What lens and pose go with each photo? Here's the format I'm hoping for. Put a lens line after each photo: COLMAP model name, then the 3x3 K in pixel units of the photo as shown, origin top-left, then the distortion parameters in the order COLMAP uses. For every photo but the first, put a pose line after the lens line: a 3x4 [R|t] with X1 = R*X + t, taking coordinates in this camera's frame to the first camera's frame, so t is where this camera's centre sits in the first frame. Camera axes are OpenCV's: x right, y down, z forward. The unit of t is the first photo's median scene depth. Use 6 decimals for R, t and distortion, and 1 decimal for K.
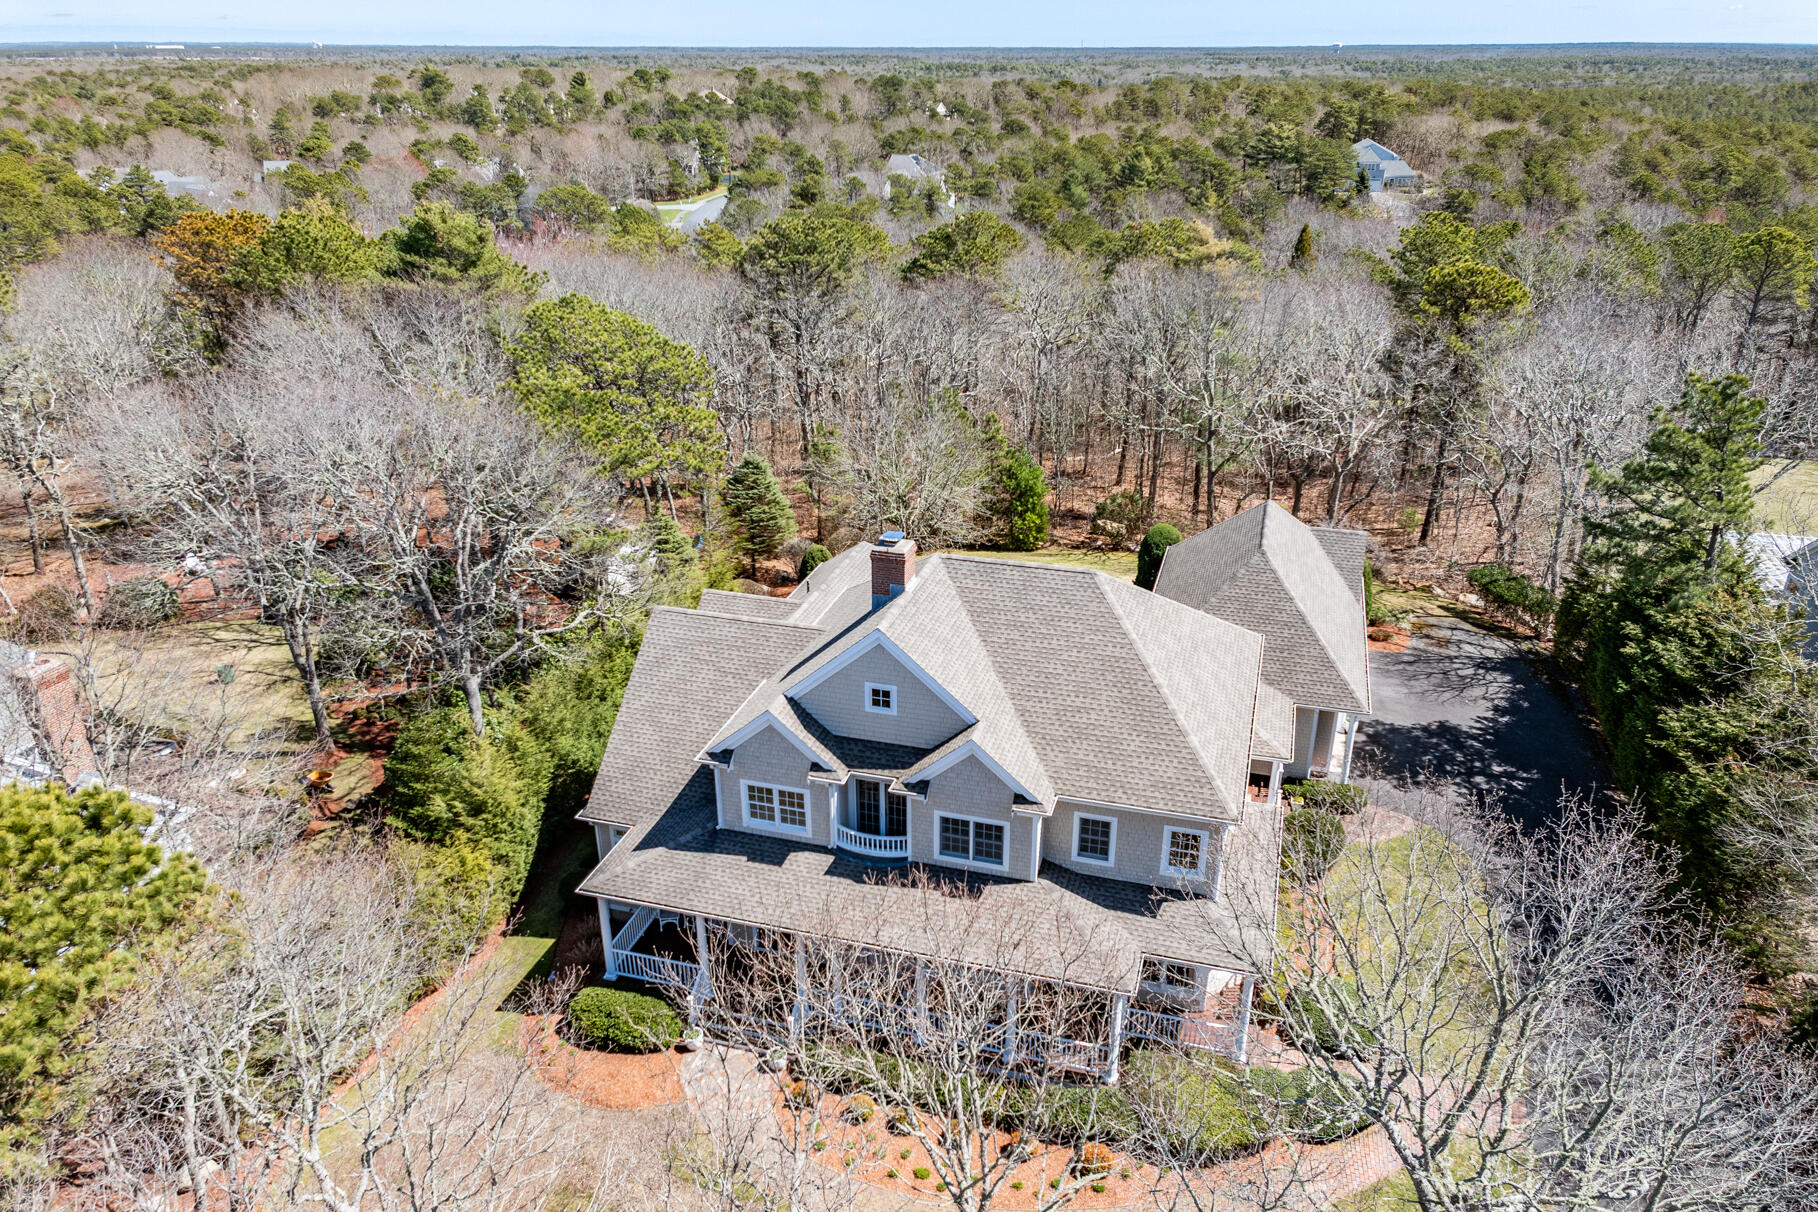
lens RADIAL K [[1280.6, 0, 981.1], [0, 1280.6, 639.1], [0, 0, 1]] dist [-0.020134, 0.029270]
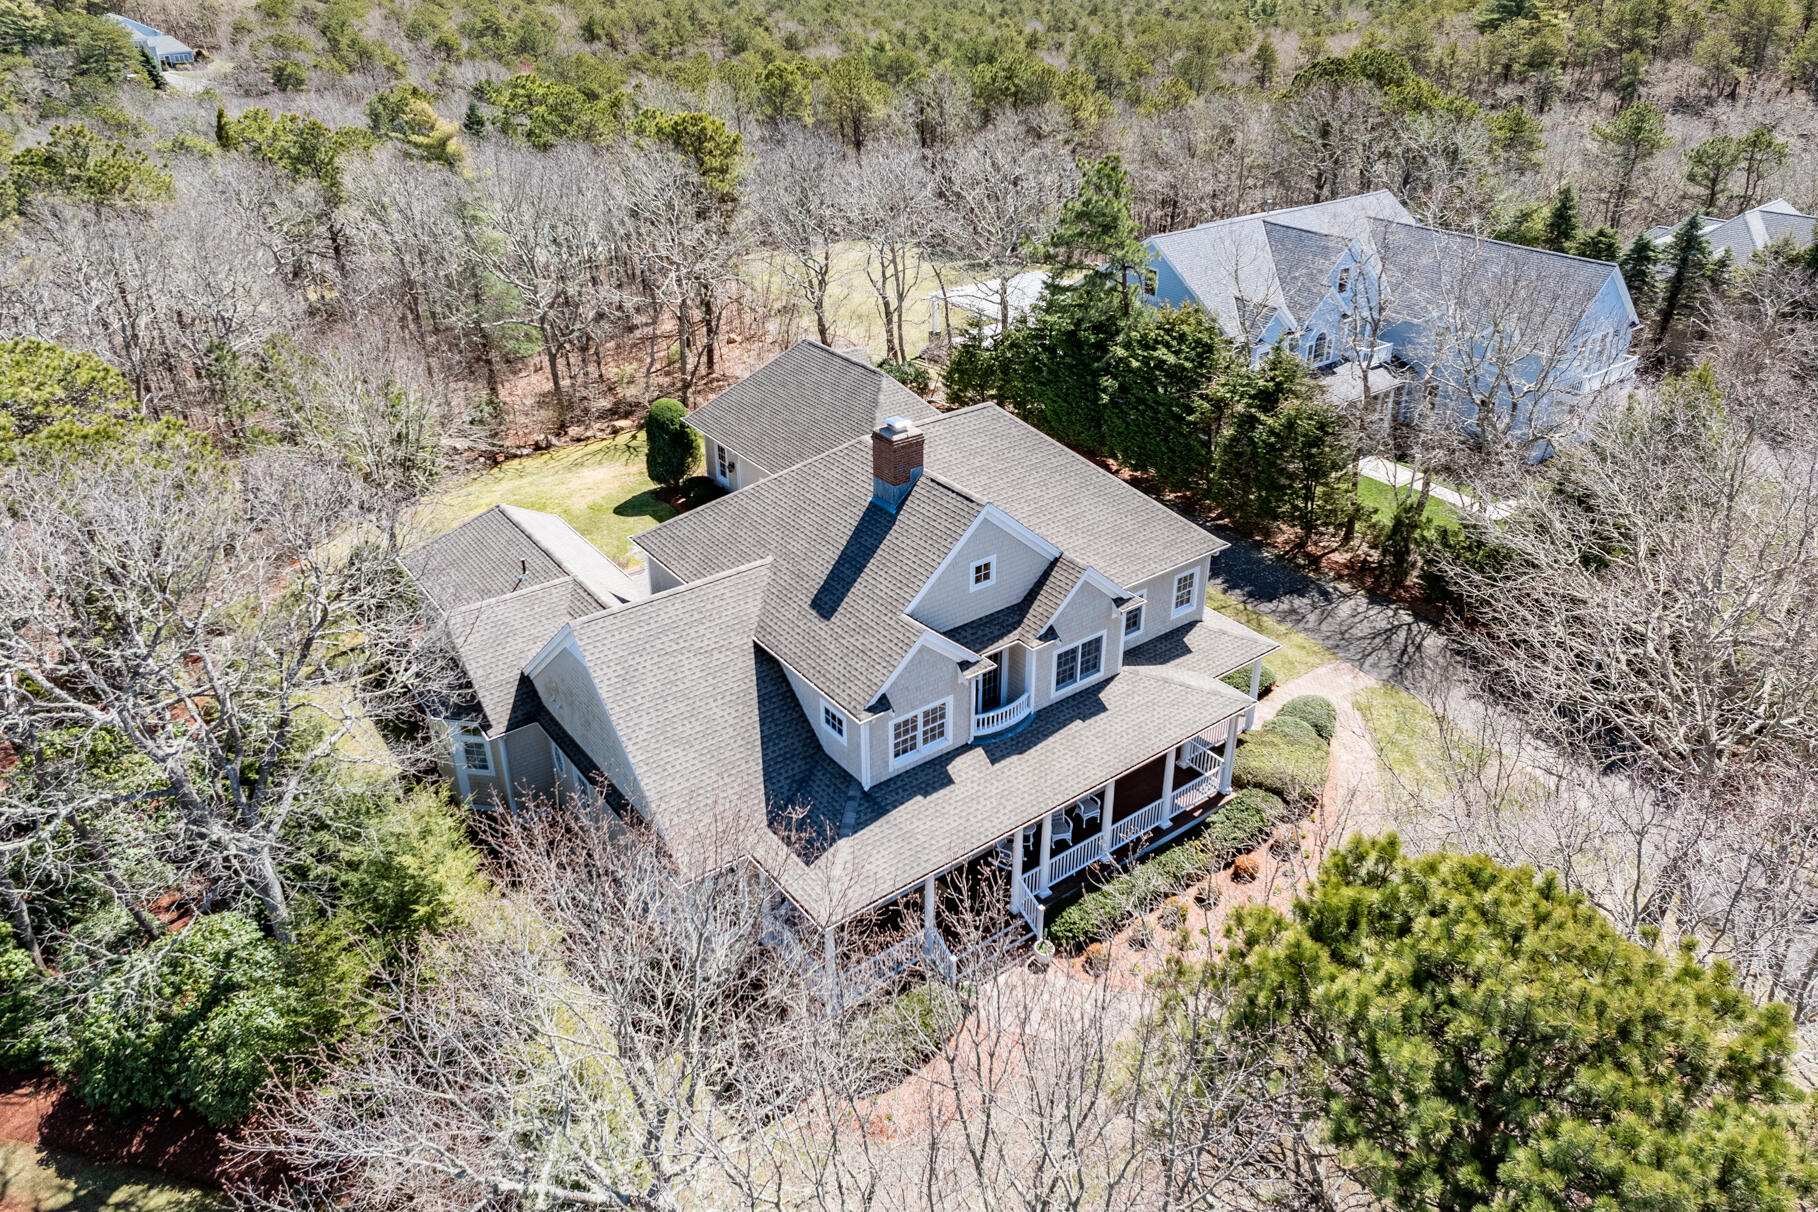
lens RADIAL K [[1280.6, 0, 911.3], [0, 1280.6, 606.0], [0, 0, 1]] dist [-0.020134, 0.029270]
pose [[0.603182, -0.397115, 0.691716, -0.780538], [0.342963, 0.912109, 0.224576, -0.165764], [-0.720103, 0.101773, 0.686363, 0.358359]]
